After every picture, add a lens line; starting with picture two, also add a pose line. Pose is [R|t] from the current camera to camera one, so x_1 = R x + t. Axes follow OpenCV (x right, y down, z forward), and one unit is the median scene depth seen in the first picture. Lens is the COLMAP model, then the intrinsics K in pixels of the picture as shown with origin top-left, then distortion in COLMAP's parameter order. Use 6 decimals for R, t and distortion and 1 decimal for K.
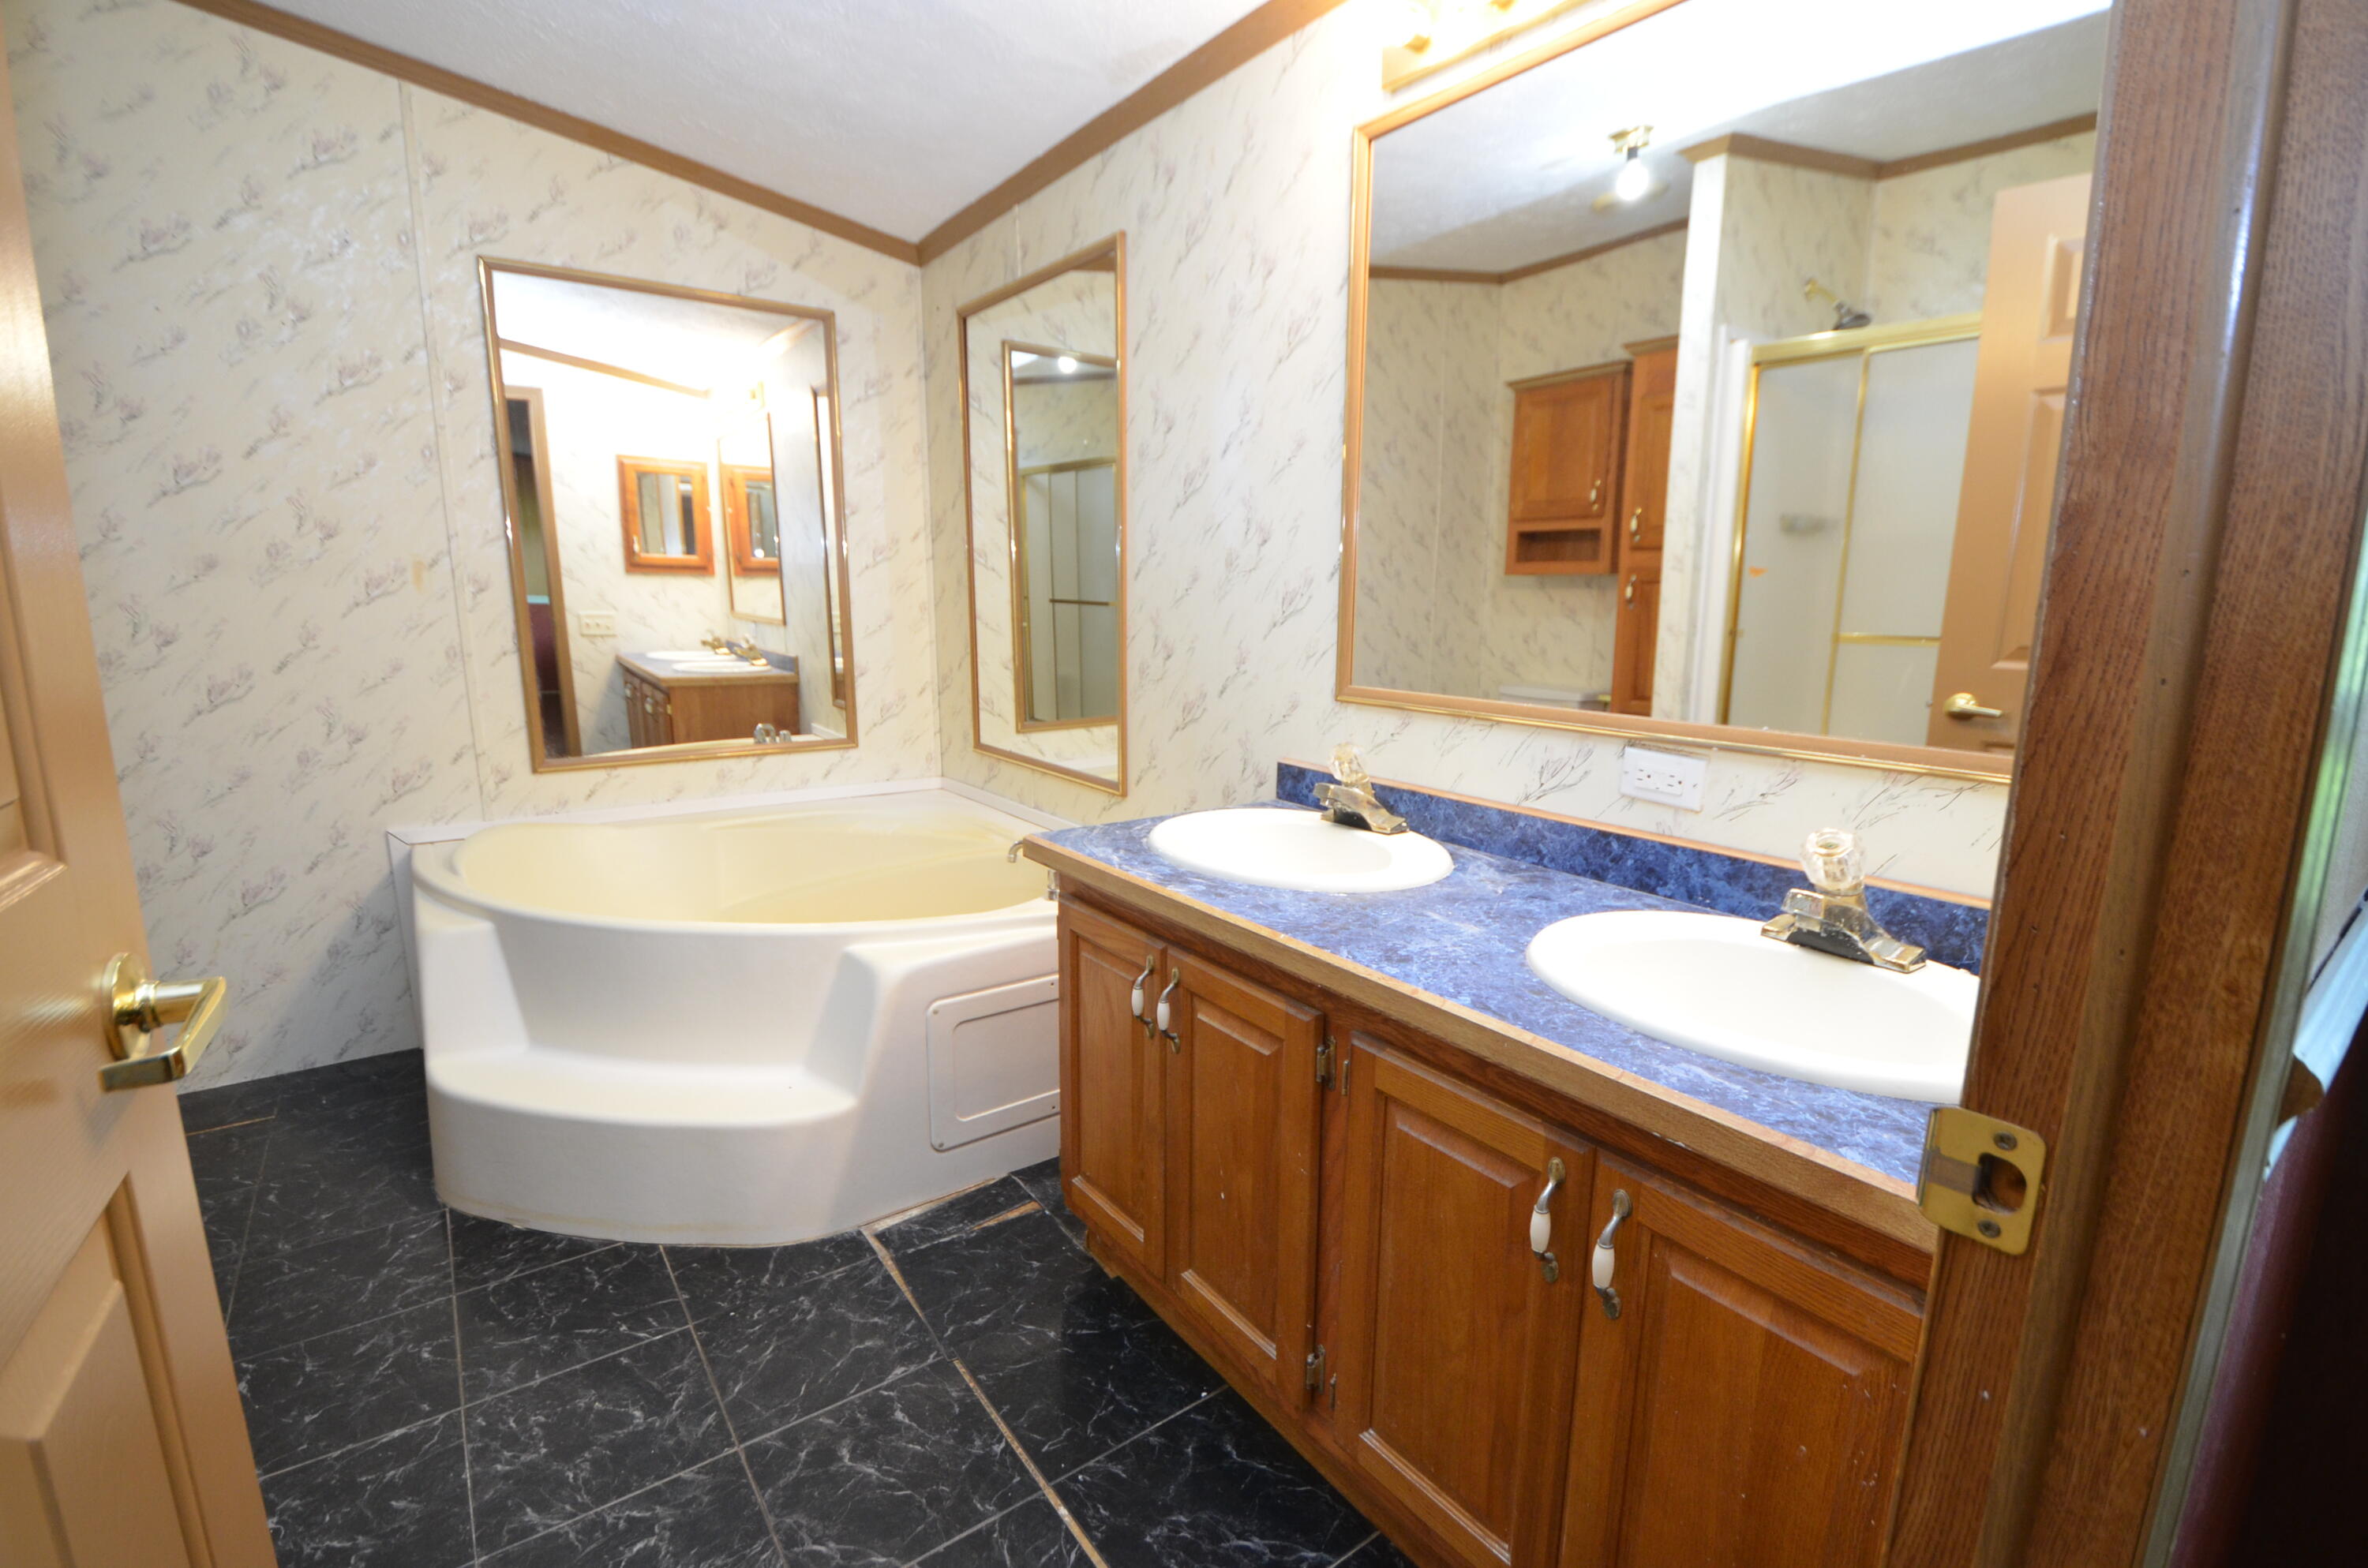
lens RADIAL K [[1034.1, 0, 1207.9], [0, 1034.1, 777.4], [0, 0, 1]] dist [0.002459, -0.012159]
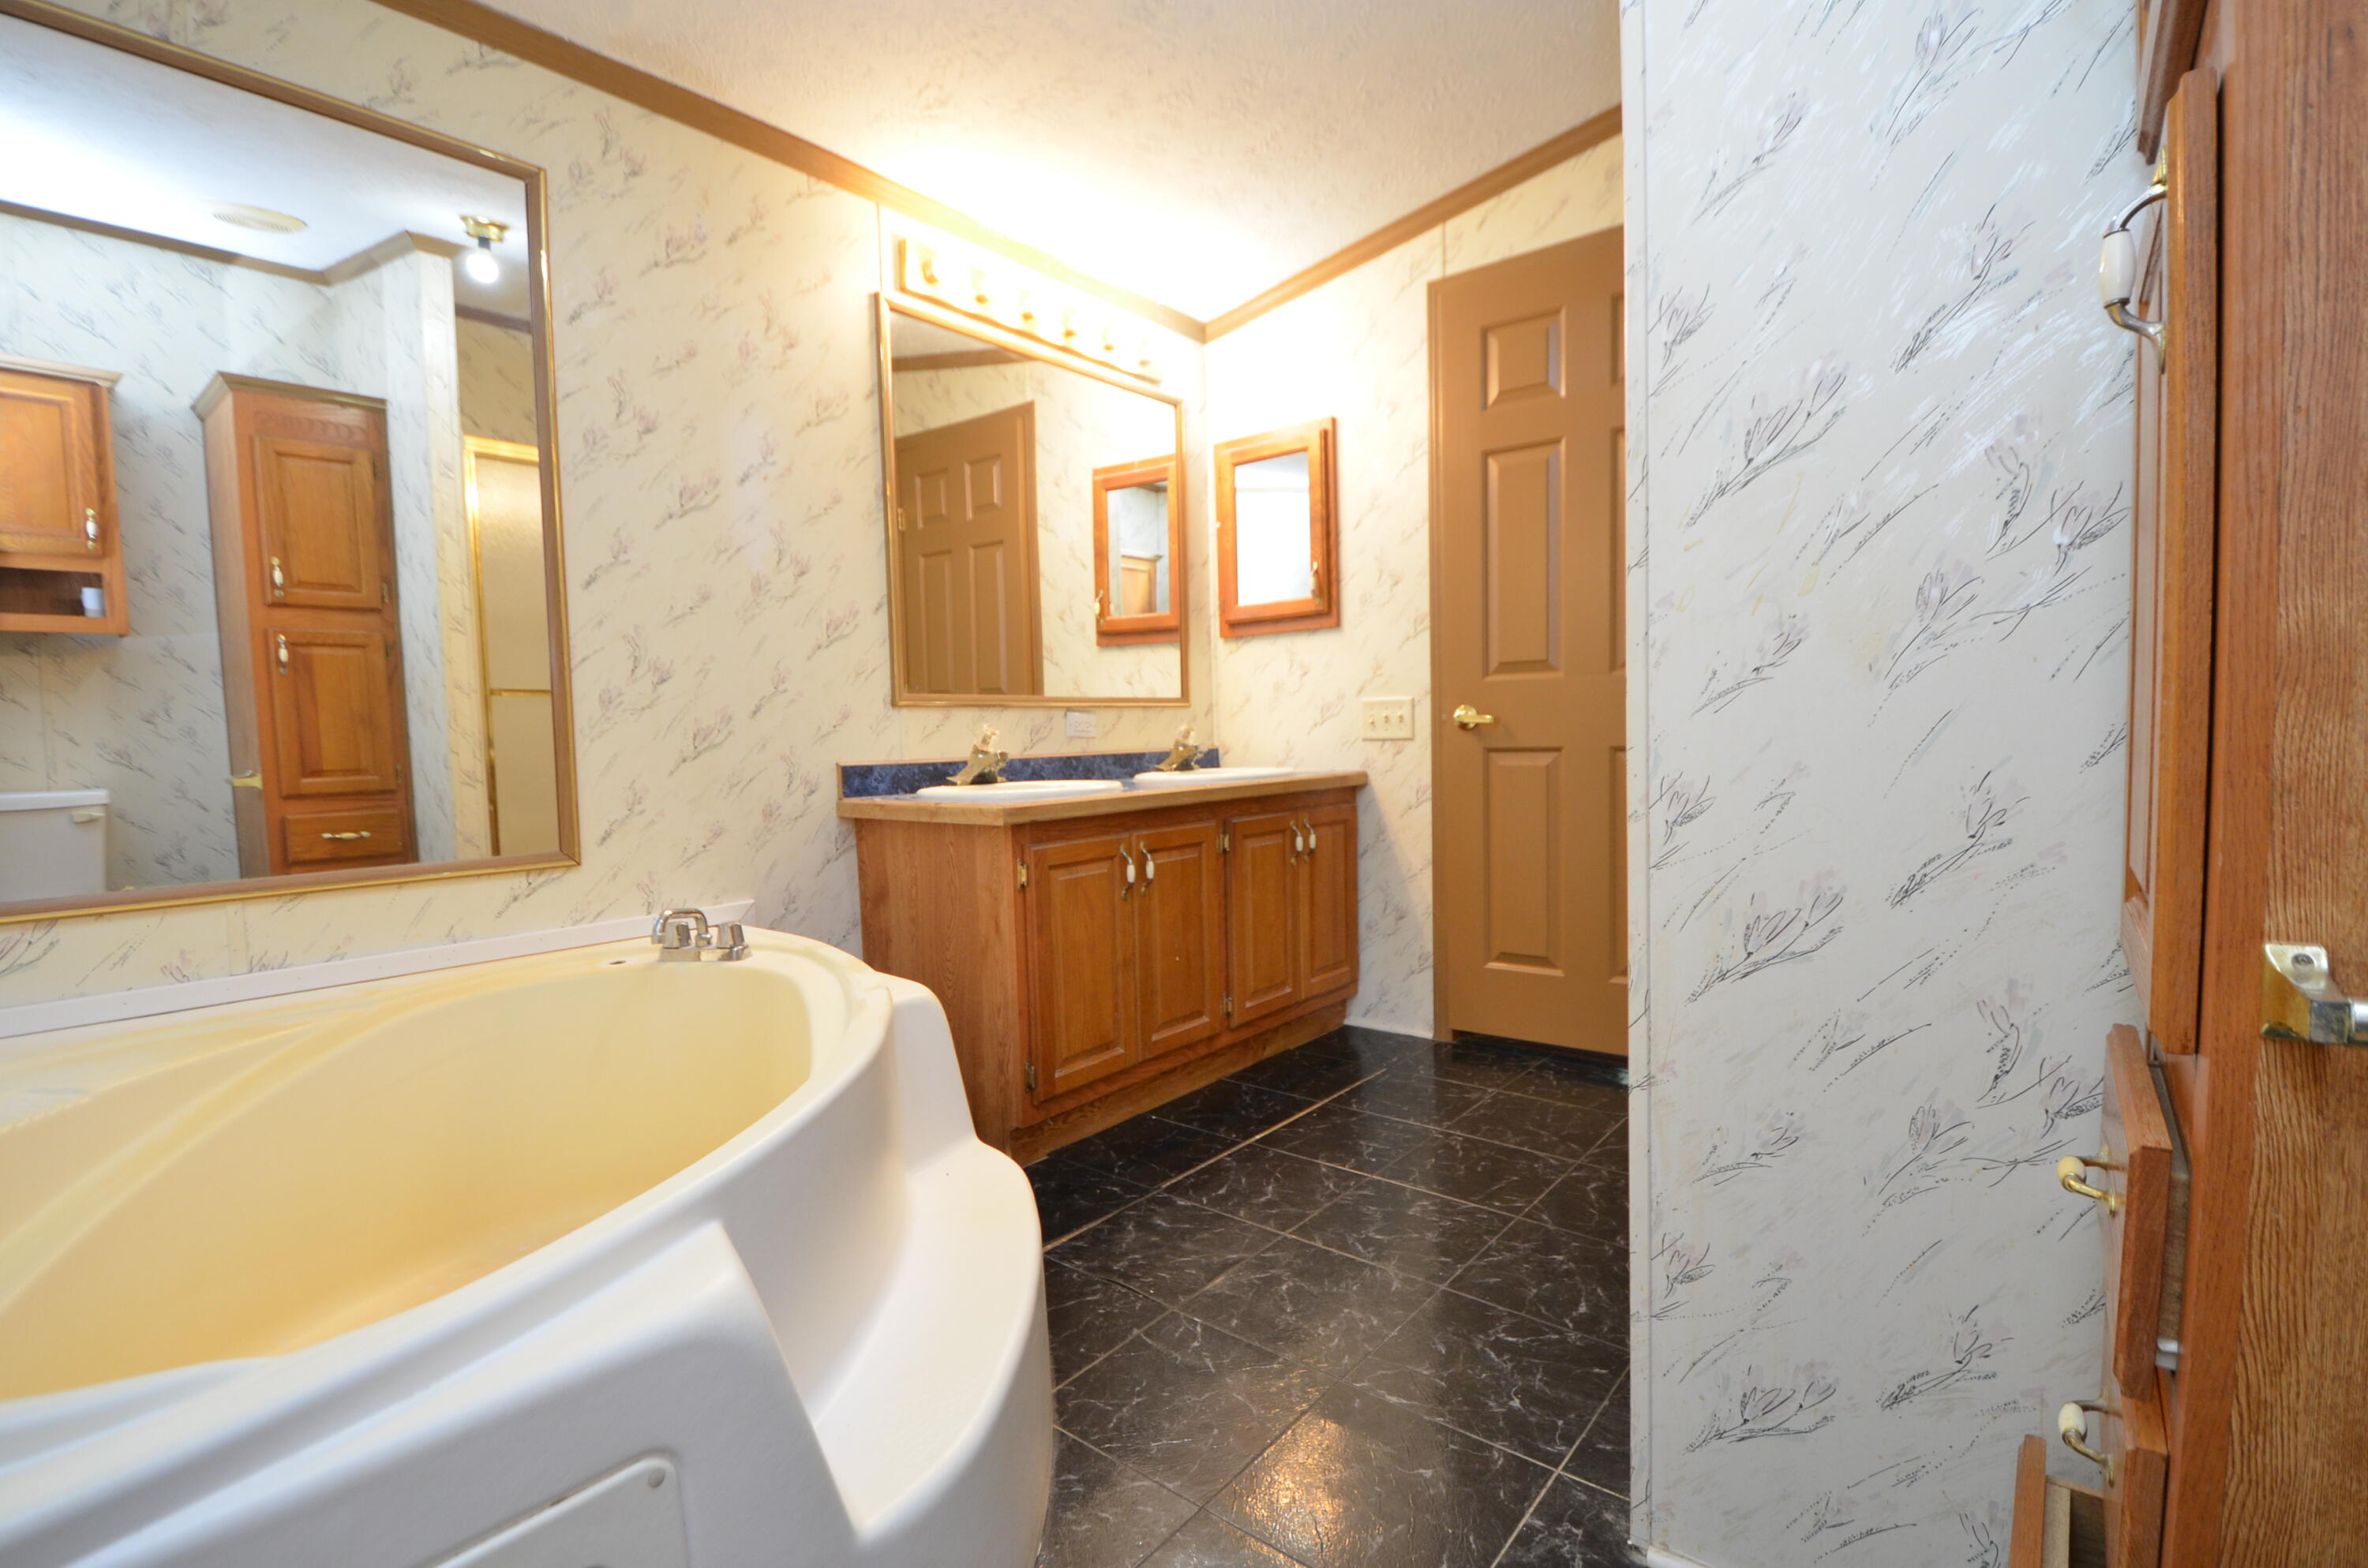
lens RADIAL K [[1093.0, 0, 1196.1], [0, 1093.0, 794.3], [0, 0, 1]] dist [-0.004771, -0.000477]
pose [[-0.242510, -0.051996, 0.968755, -1.239593], [0.201183, 0.974161, 0.102649, -0.030098], [-0.949060, 0.219790, -0.225783, 0.934576]]
